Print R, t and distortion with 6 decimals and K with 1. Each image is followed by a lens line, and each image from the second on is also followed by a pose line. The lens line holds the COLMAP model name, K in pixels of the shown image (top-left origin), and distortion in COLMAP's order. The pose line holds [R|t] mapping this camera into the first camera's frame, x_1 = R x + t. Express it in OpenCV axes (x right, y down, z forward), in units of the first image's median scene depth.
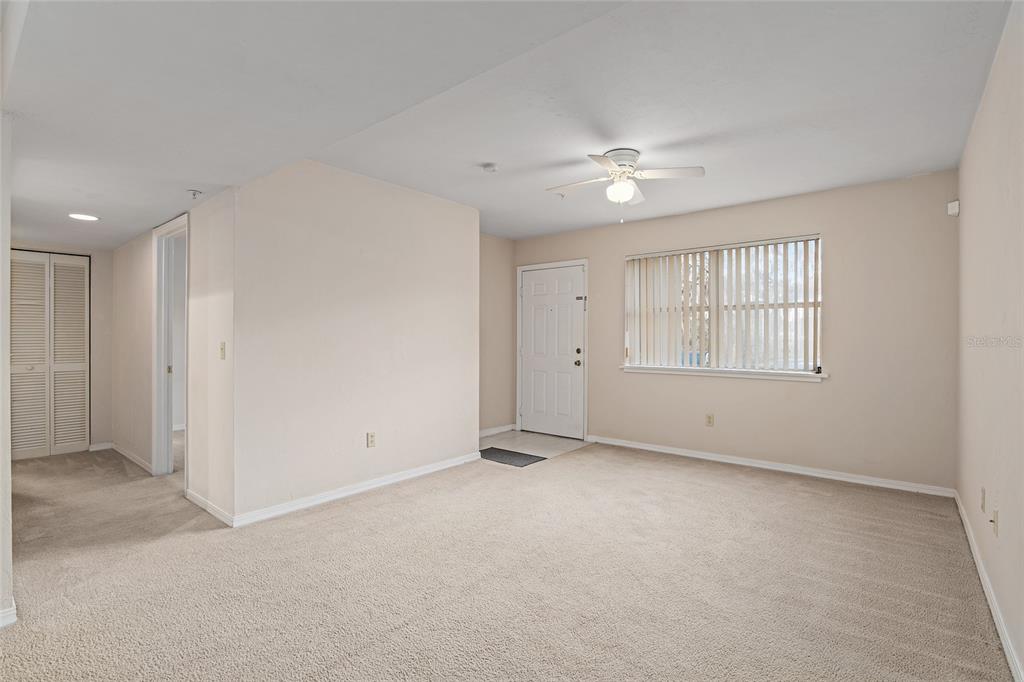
lens RADIAL K [[478.8, 0, 512.0], [0, 478.8, 341.0], [0, 0, 1]] dist [-0.018968, 0.000994]
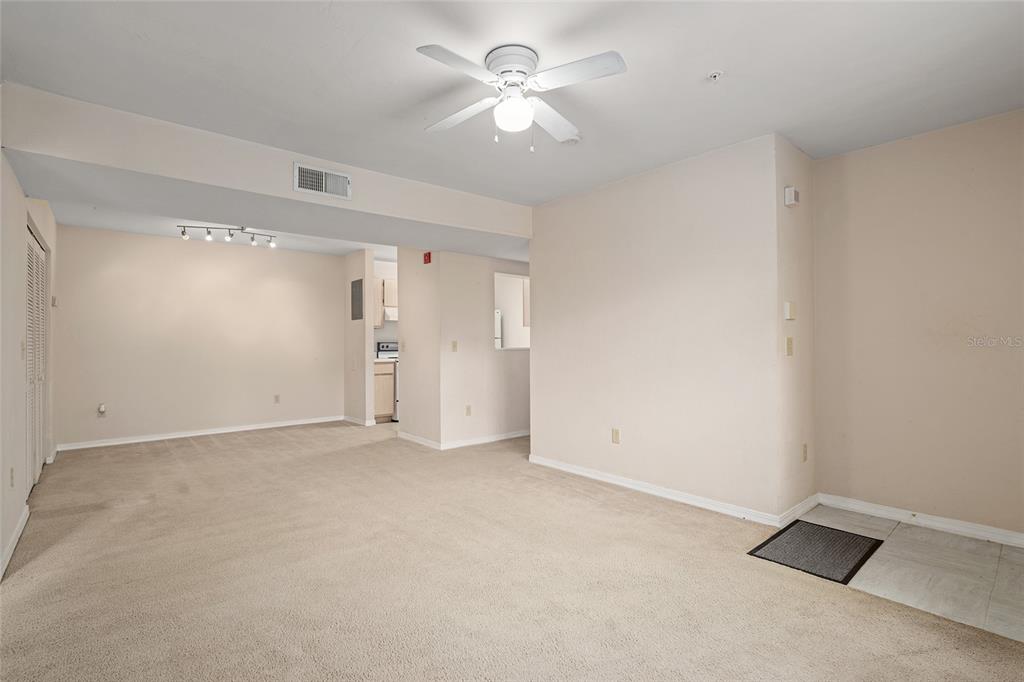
lens RADIAL K [[478.8, 0, 512.0], [0, 478.8, 341.0], [0, 0, 1]] dist [-0.018968, 0.000994]
pose [[-0.167193, -0.004277, -0.985915, 0.702829], [-0.000644, 0.999991, -0.004229, 0.005861], [0.985924, -0.000072, -0.167194, 0.885758]]
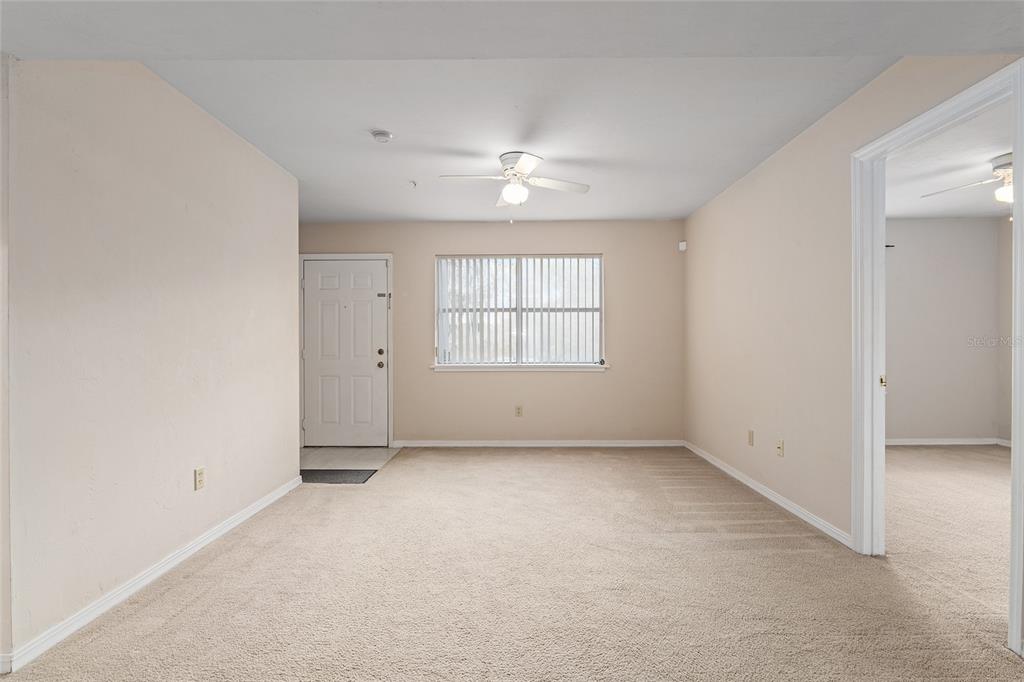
lens RADIAL K [[486.7, 0, 513.8], [0, 486.7, 346.6], [0, 0, 1]] dist [-0.019193, 0.001239]
pose [[0.777683, -0.011113, 0.628558, -0.352822], [0.010217, 0.999935, 0.005039, 0.011891], [-0.628574, 0.002503, 0.777746, 0.145031]]
